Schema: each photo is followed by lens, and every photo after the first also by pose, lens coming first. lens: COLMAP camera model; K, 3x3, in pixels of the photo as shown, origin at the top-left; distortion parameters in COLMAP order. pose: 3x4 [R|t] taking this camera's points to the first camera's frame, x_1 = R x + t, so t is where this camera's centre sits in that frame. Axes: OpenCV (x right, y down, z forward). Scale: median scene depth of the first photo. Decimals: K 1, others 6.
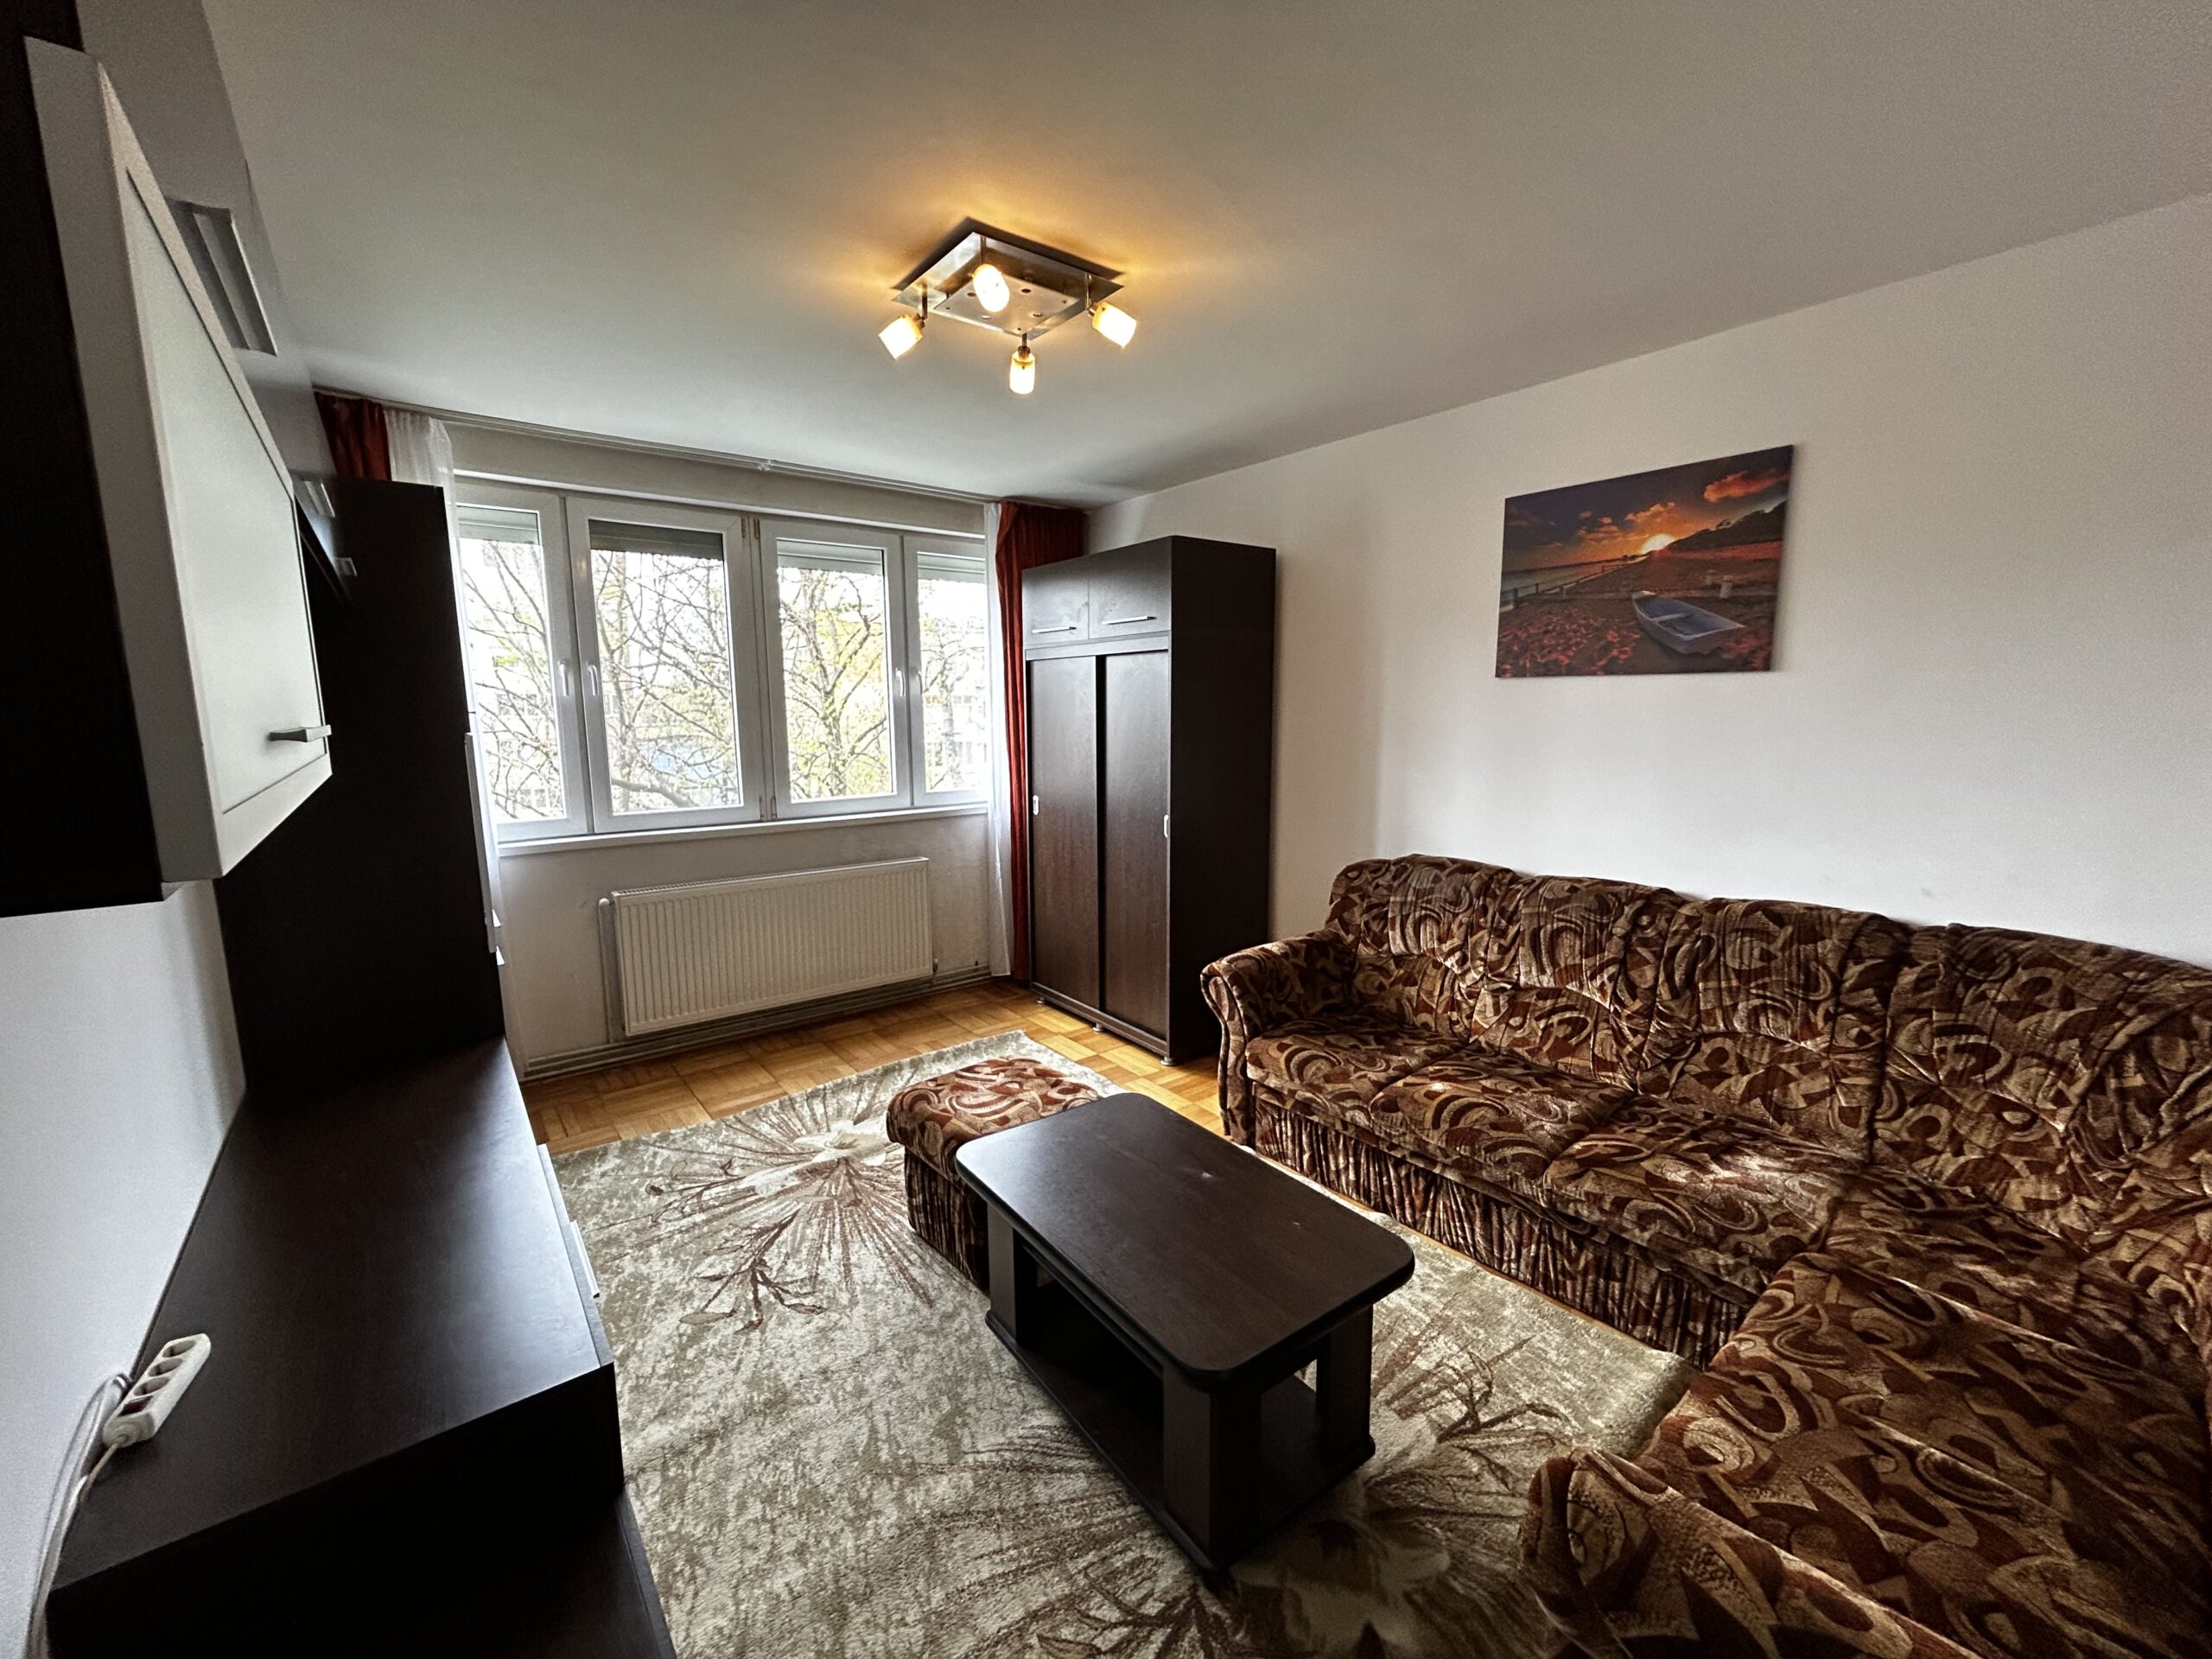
lens RADIAL K [[897.2, 0, 1106.2], [0, 897.2, 833.0], [0, 0, 1]] dist [-0.000618, -0.000003]
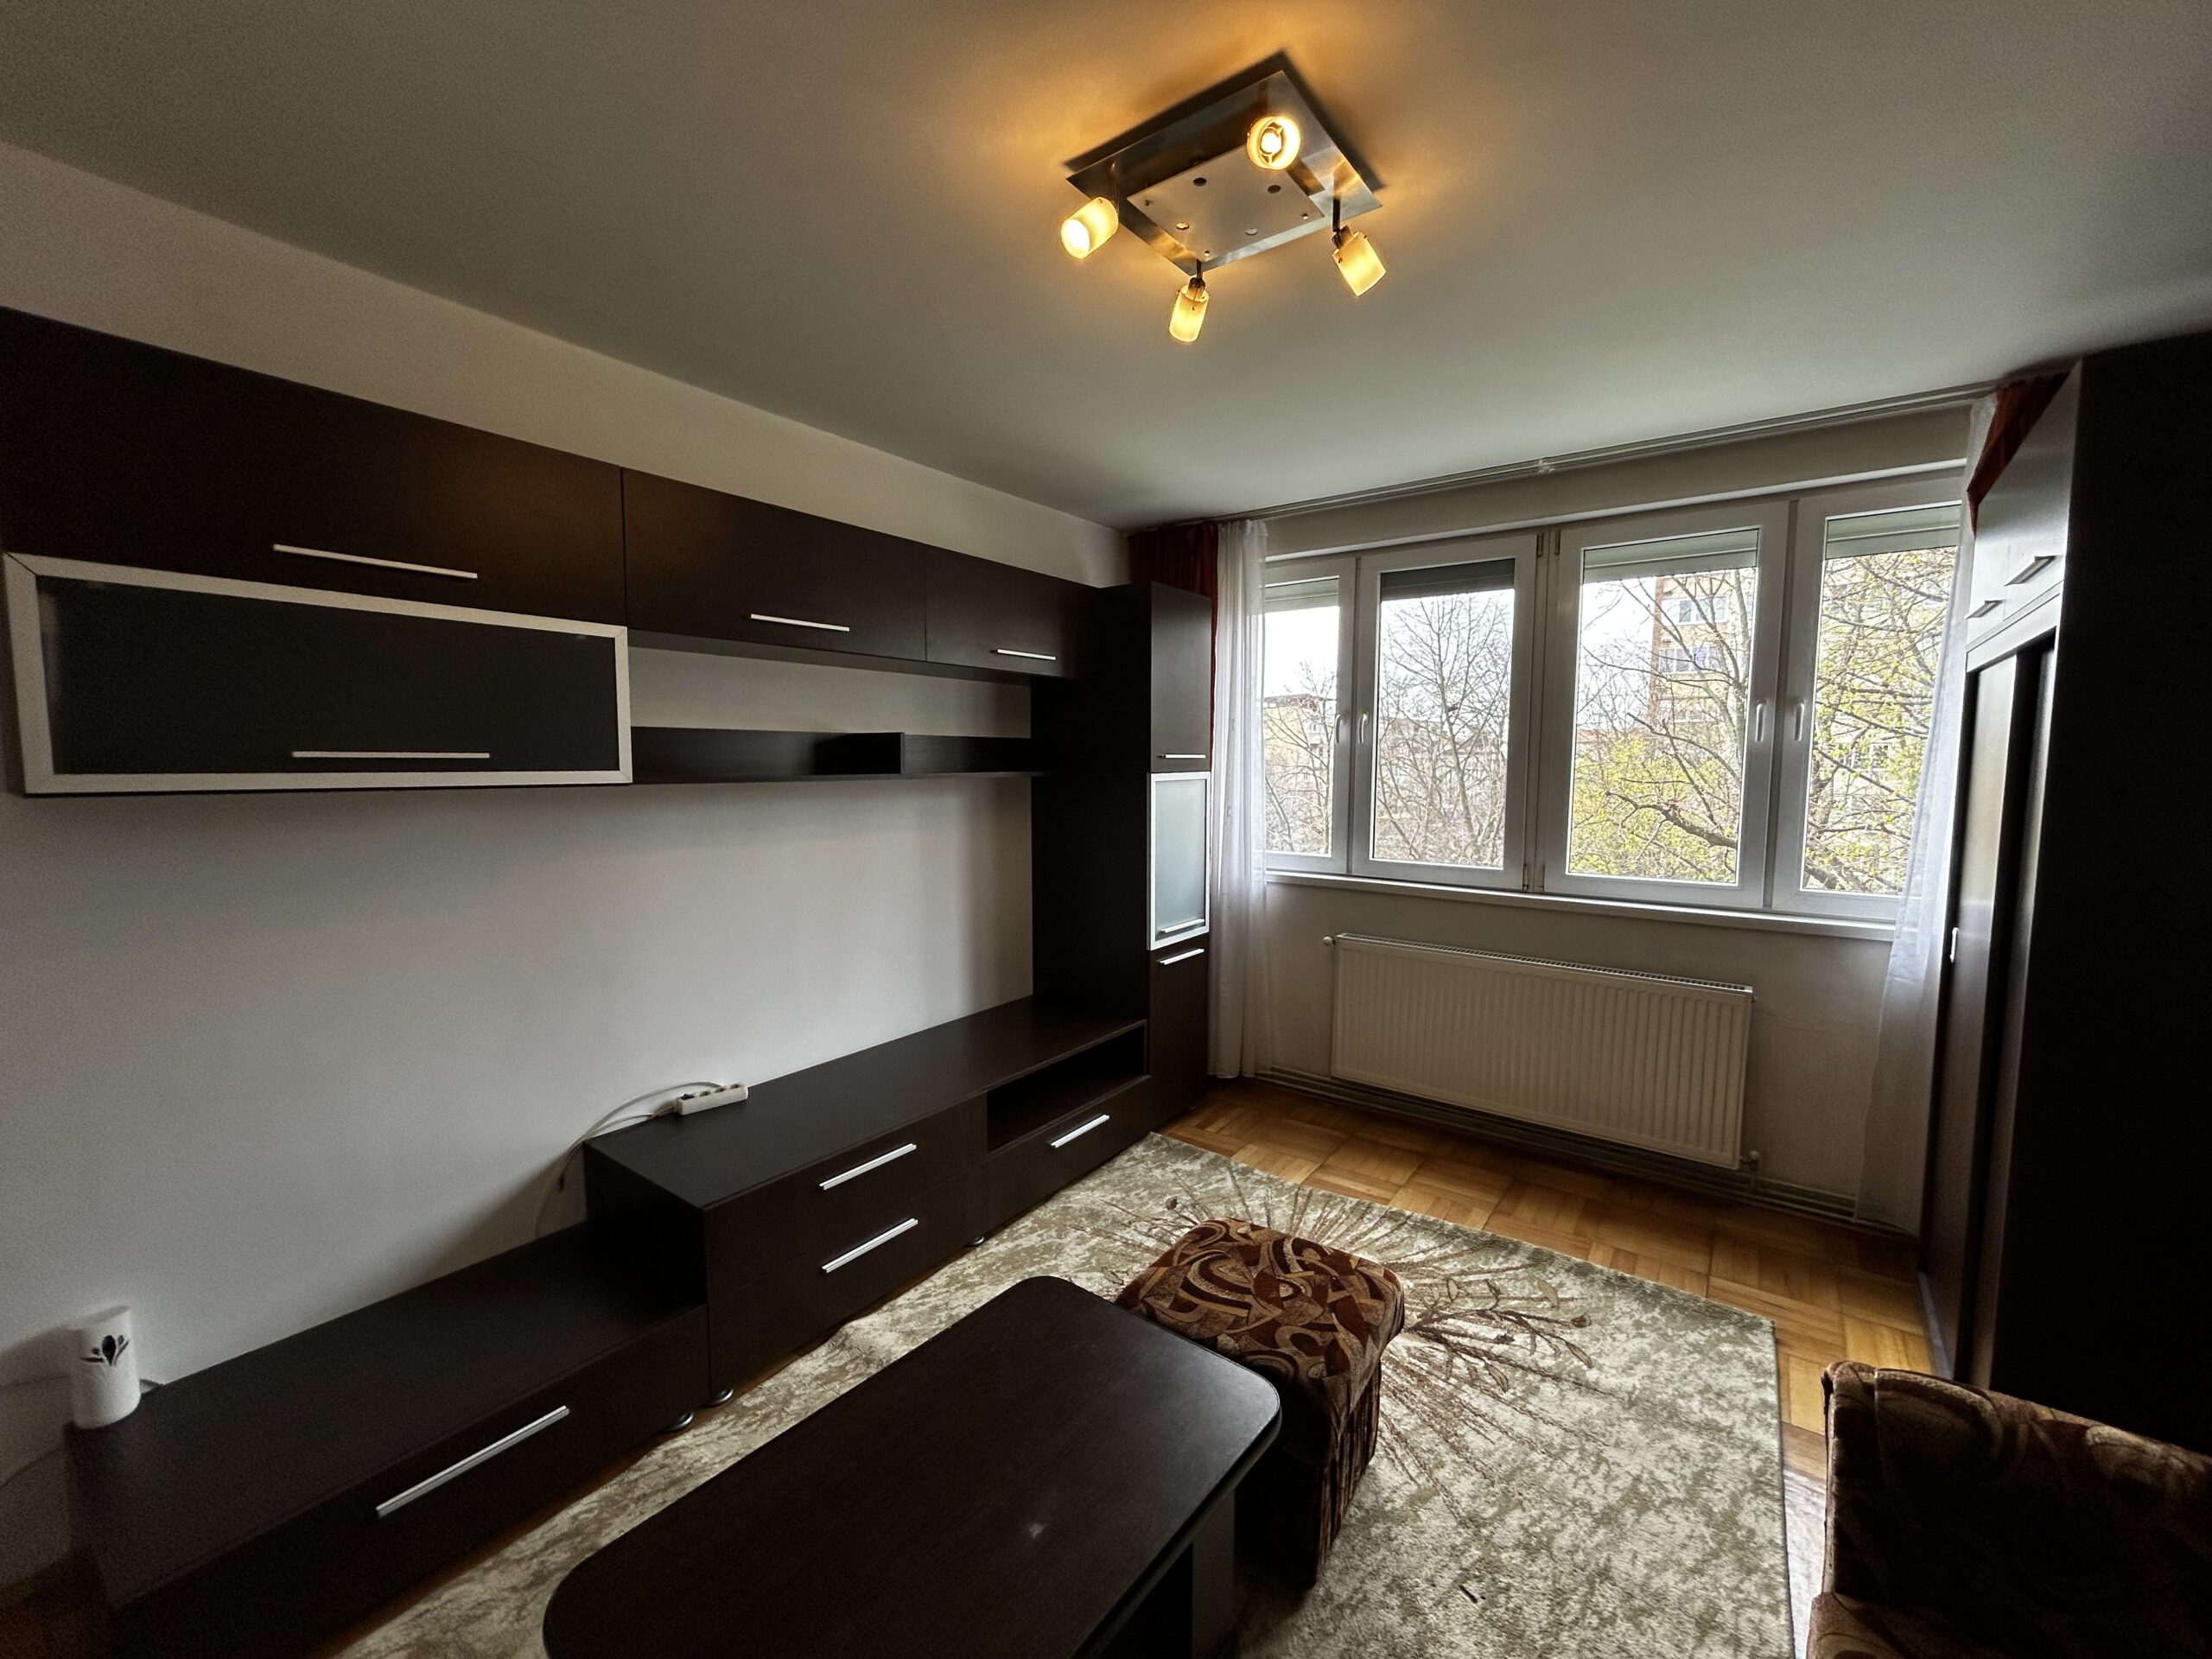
lens RADIAL K [[897.2, 0, 1102.8], [0, 897.2, 832.9], [0, 0, 1]] dist [-0.000618, -0.000003]
pose [[0.262130, 0.090060, -0.960821, 0.336504], [-0.147085, 0.987732, 0.052455, -0.057994], [0.953758, 0.127572, 0.272161, 0.425445]]
